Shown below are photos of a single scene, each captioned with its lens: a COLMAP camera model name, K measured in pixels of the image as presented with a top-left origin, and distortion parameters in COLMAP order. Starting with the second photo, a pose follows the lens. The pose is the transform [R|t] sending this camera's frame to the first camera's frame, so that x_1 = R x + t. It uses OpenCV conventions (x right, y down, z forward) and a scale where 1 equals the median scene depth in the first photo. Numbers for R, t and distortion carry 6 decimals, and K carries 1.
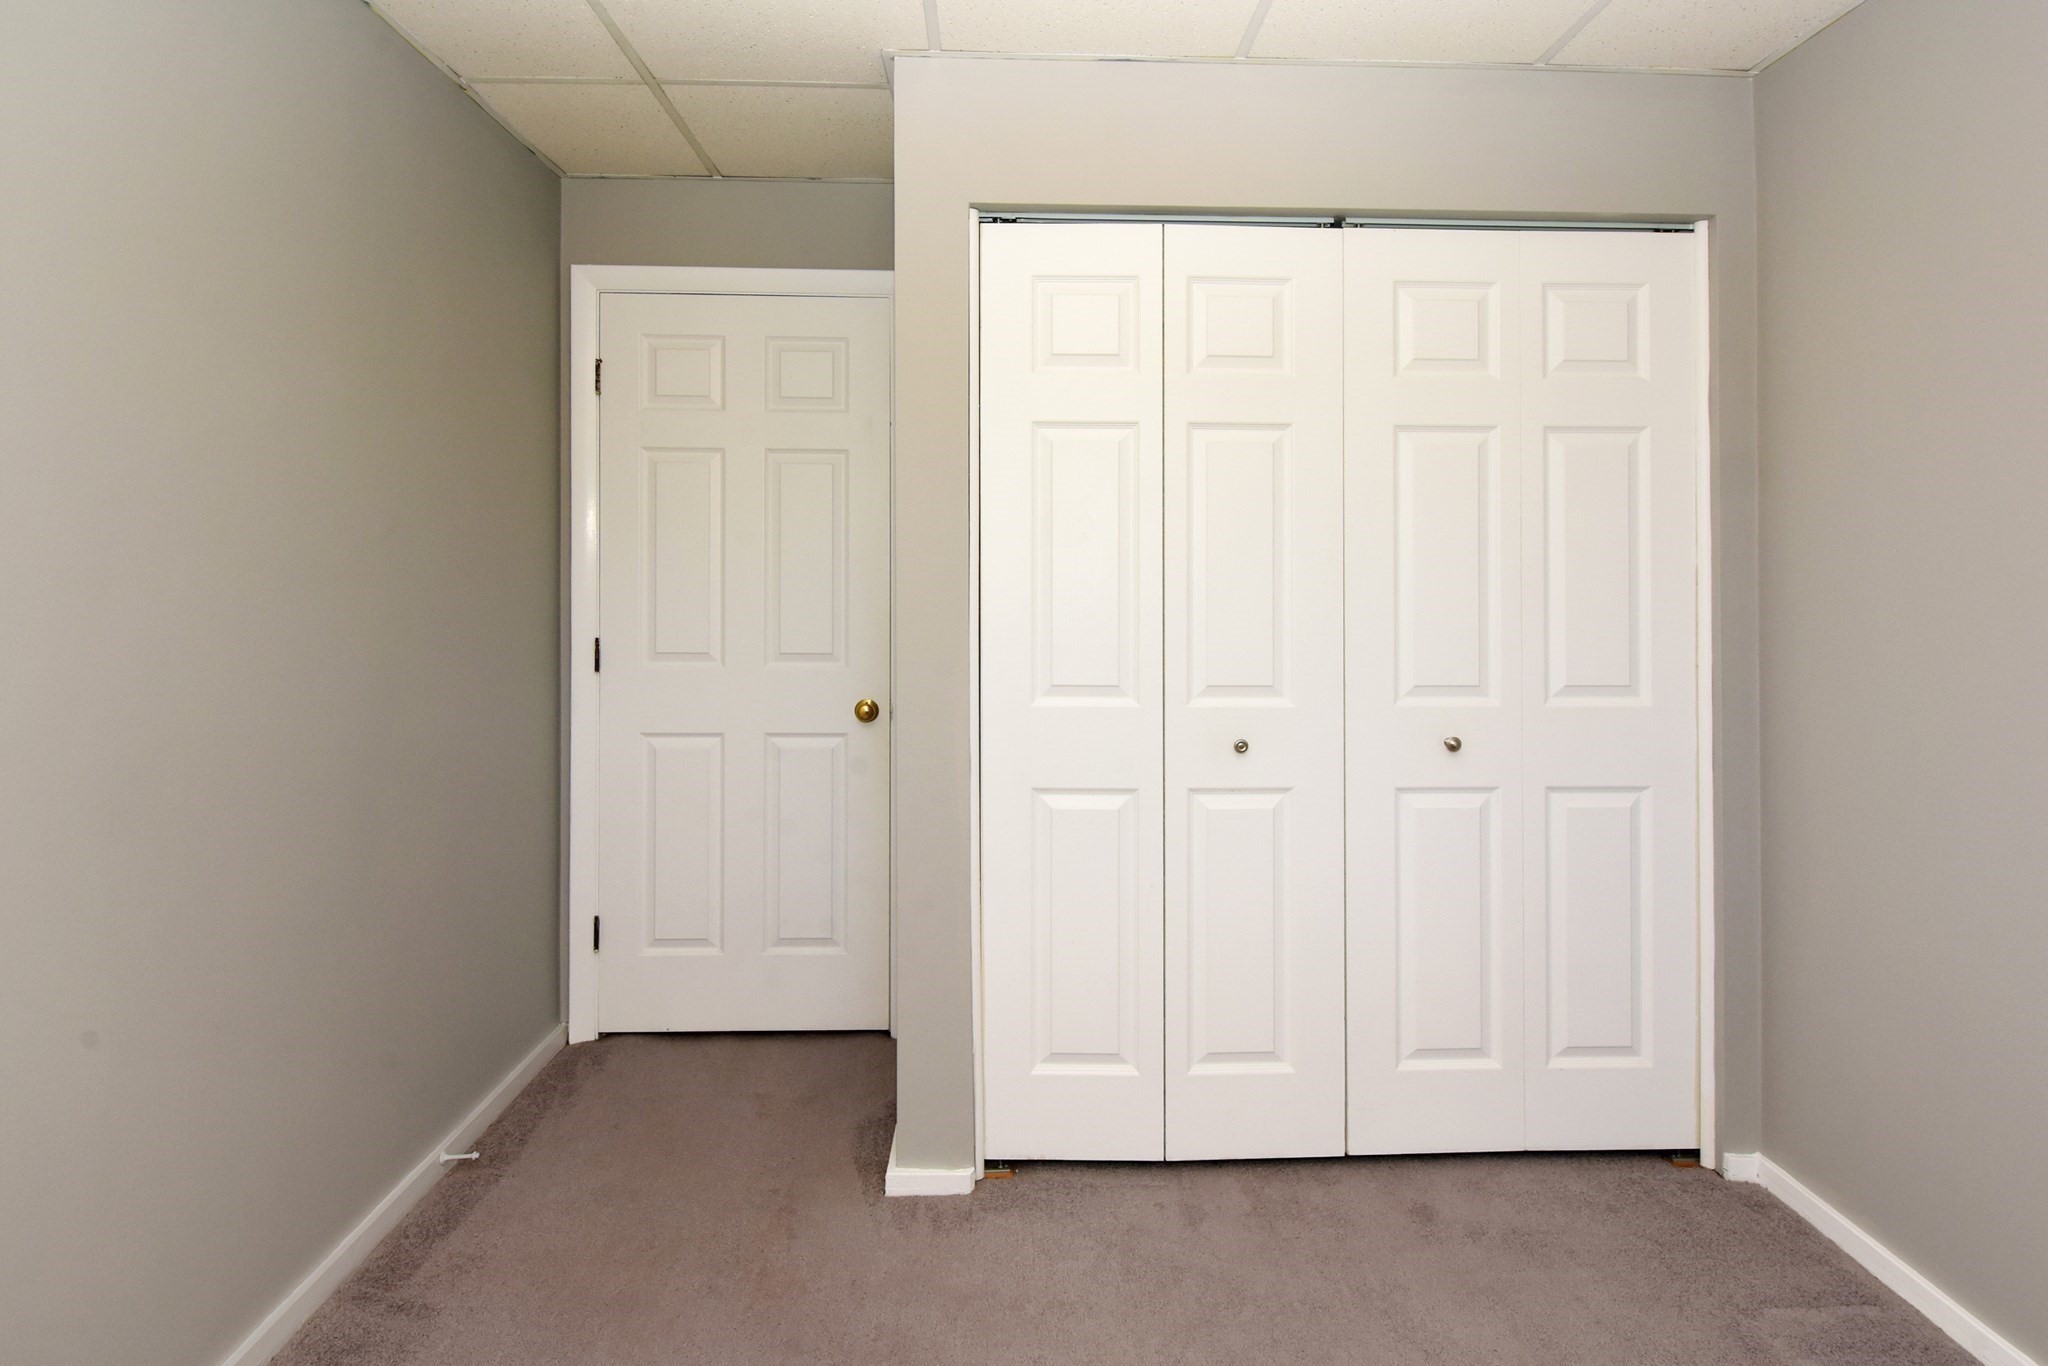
lens RADIAL K [[1097.8, 0, 1011.4], [0, 1097.8, 687.2], [0, 0, 1]] dist [0.002319, -0.011508]
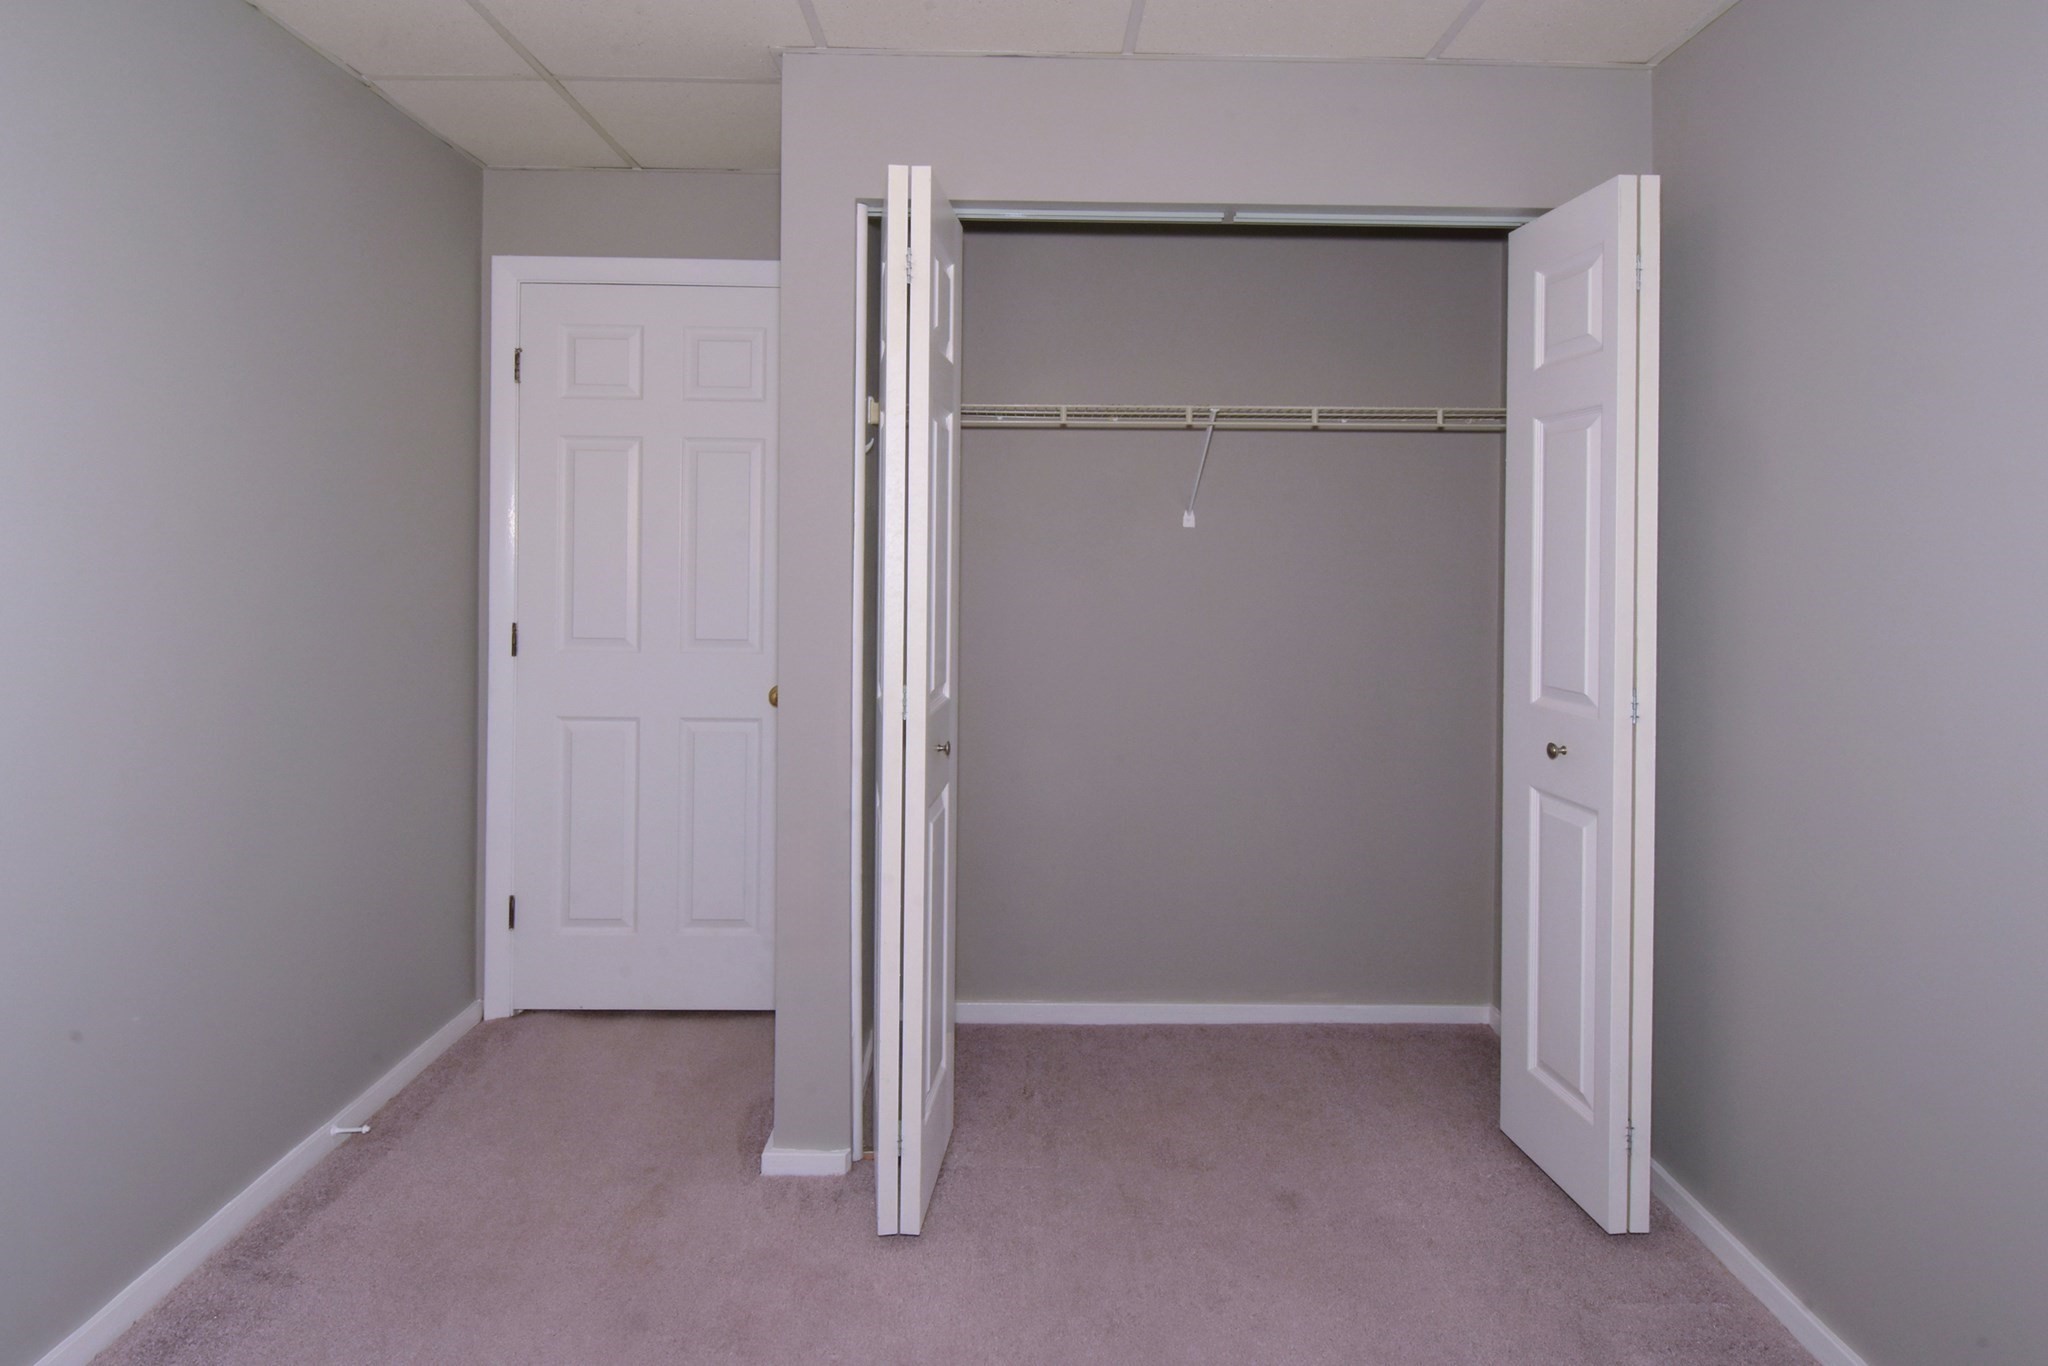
lens RADIAL K [[1097.8, 0, 1034.3], [0, 1097.8, 668.0], [0, 0, 1]] dist [0.002319, -0.011508]
pose [[0.999822, 0.008073, -0.017058, 0.144911], [-0.008005, 0.999960, 0.004034, -0.012758], [0.017090, -0.003897, 0.999846, -0.011257]]
